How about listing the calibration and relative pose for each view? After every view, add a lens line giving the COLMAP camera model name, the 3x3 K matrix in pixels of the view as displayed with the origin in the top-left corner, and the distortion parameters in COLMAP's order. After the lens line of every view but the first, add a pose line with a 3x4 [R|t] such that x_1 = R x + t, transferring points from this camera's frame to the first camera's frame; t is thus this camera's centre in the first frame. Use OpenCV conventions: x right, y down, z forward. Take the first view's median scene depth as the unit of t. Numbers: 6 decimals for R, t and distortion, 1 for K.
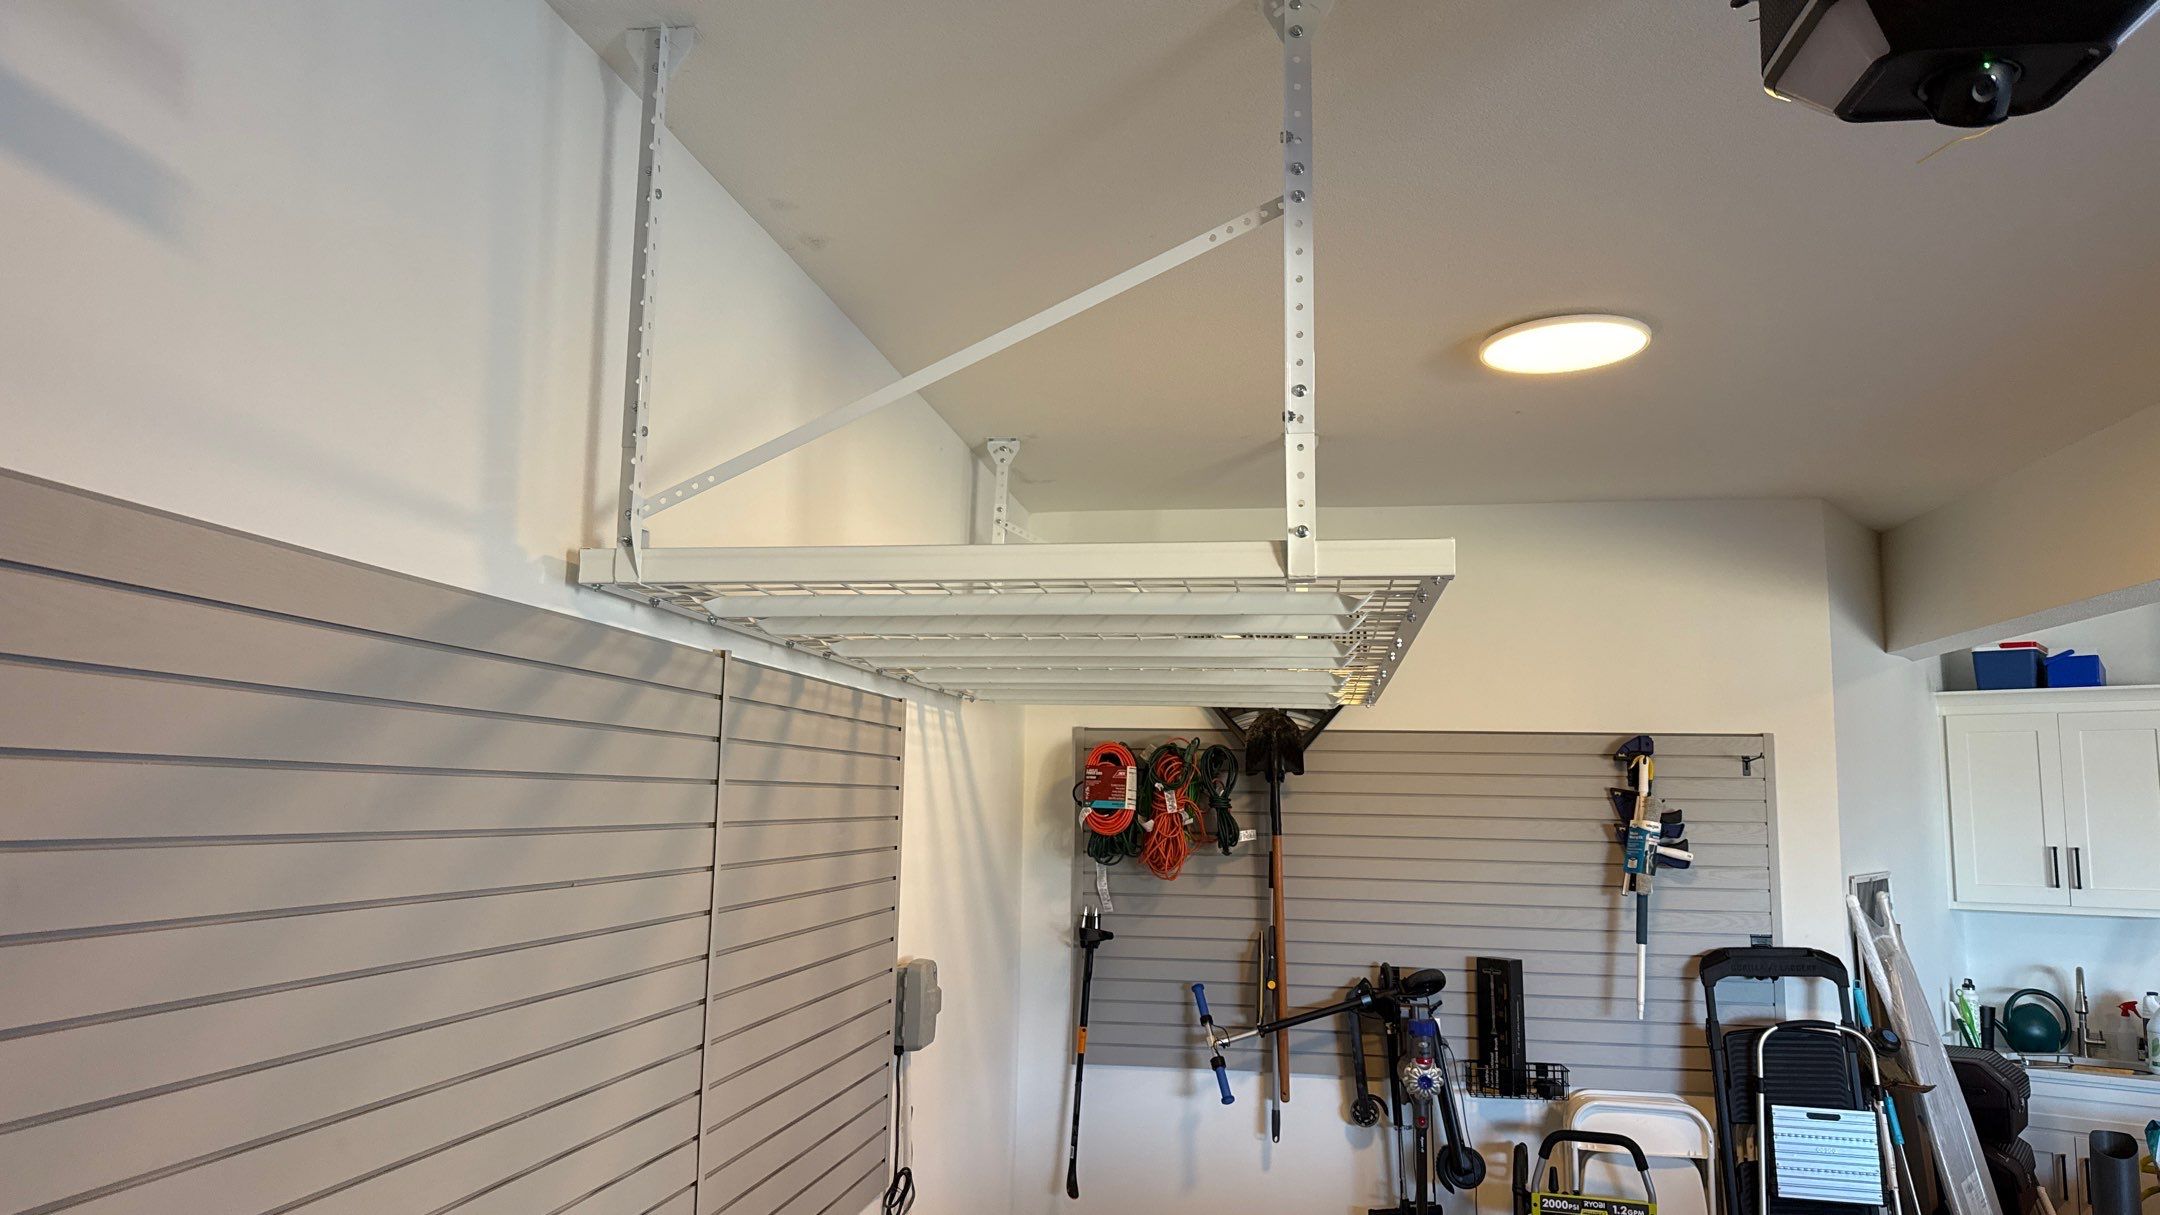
lens RADIAL K [[1493.2, 0, 1080.0], [0, 1493.2, 607.5], [0, 0, 1]] dist [0.160620, -0.380060]
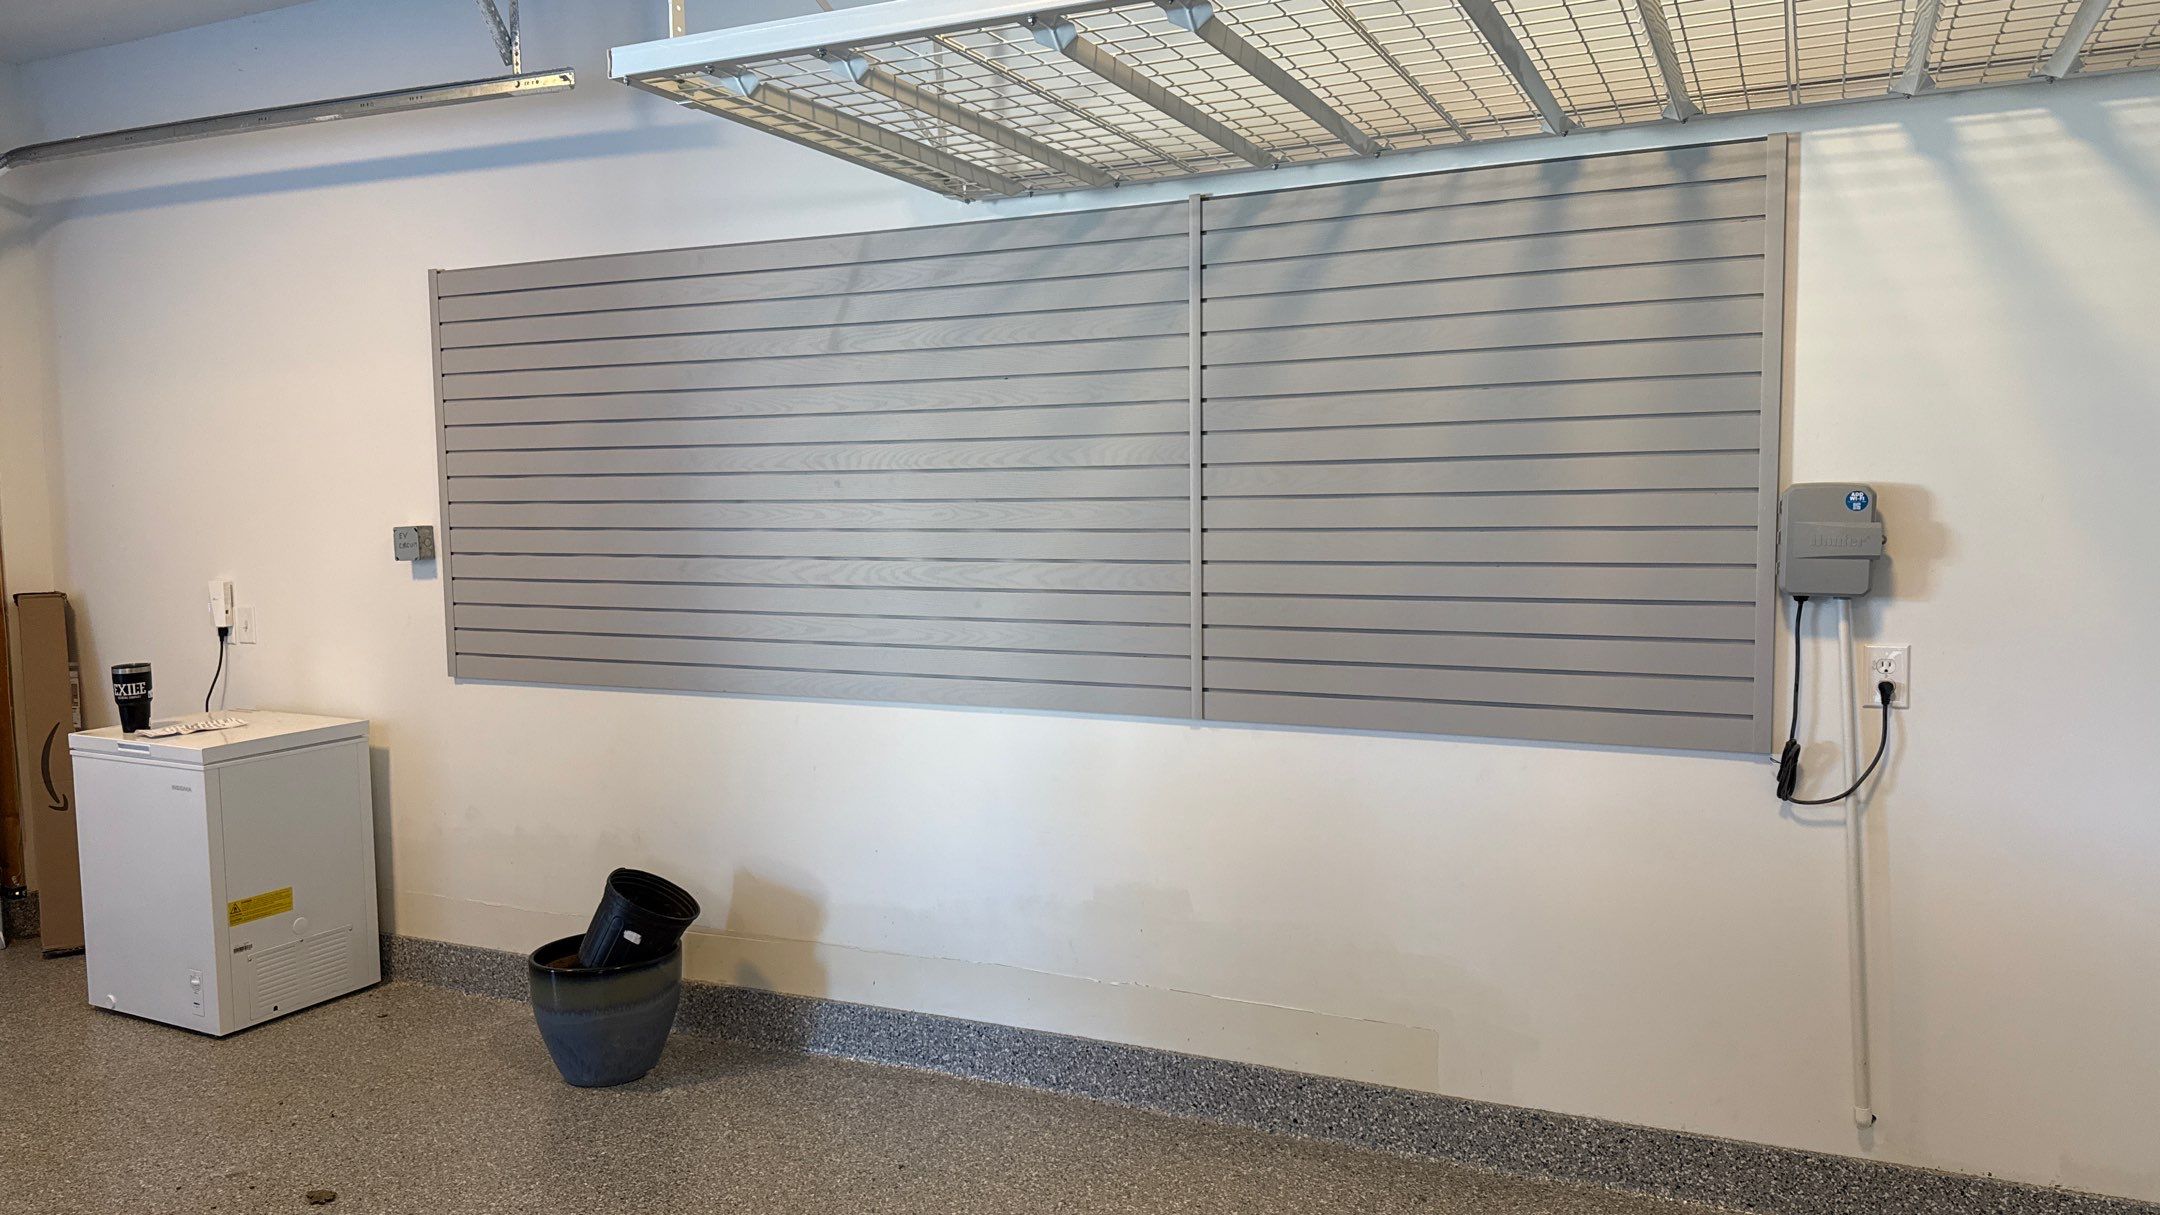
lens RADIAL K [[1509.6, 0, 1080.0], [0, 1509.6, 607.5], [0, 0, 1]] dist [0.086491, -0.117533]
pose [[-0.279190, 0.089688, -0.956038, 1.003209], [0.145587, 0.988072, 0.050178, 0.281393], [0.949135, -0.125177, -0.288917, 1.181851]]
